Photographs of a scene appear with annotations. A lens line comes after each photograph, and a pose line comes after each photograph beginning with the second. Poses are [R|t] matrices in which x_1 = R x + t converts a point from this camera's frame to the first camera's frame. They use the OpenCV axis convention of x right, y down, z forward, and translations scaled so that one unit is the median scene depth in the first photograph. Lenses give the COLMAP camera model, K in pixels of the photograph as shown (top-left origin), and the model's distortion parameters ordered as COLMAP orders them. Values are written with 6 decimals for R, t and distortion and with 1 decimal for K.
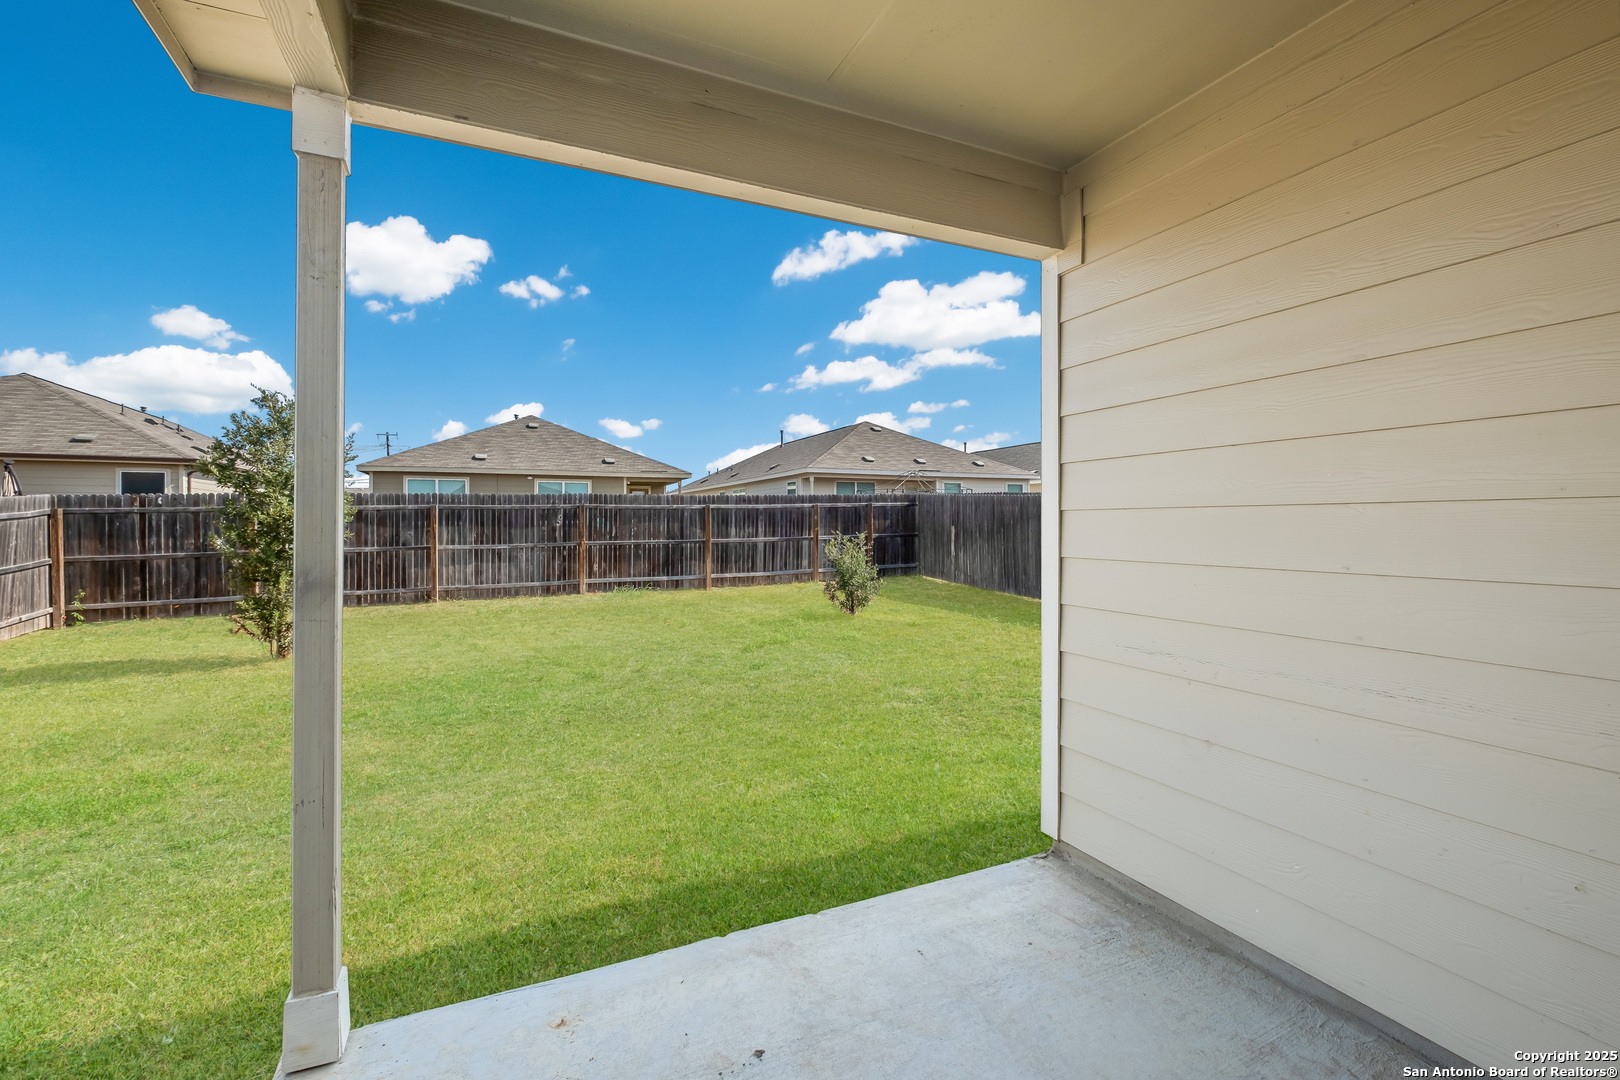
lens RADIAL K [[703.7, 0, 818.6], [0, 703.7, 526.4], [0, 0, 1]] dist [0.003460, -0.001409]
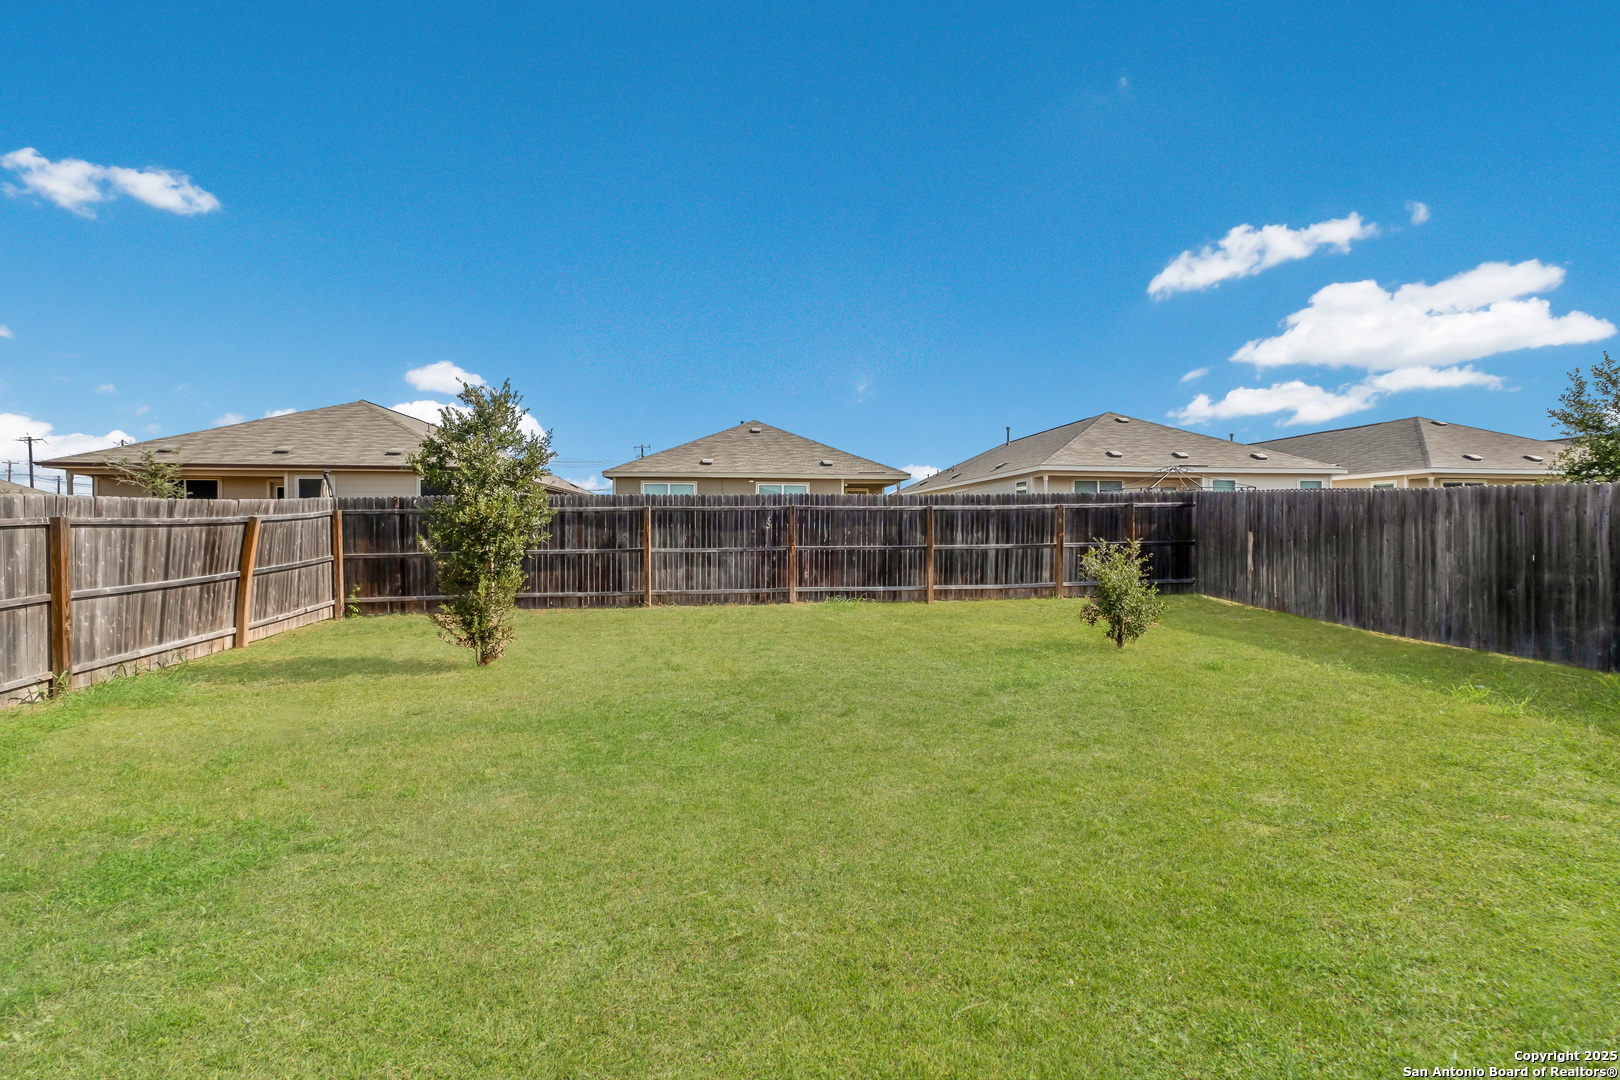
lens RADIAL K [[703.7, 0, 806.0], [0, 703.7, 529.6], [0, 0, 1]] dist [0.003460, -0.001409]
pose [[0.947493, 0.006550, -0.319710, -0.026352], [-0.006879, 0.999976, 0.000101, -0.000096], [0.319703, 0.002103, 0.947515, 0.137163]]
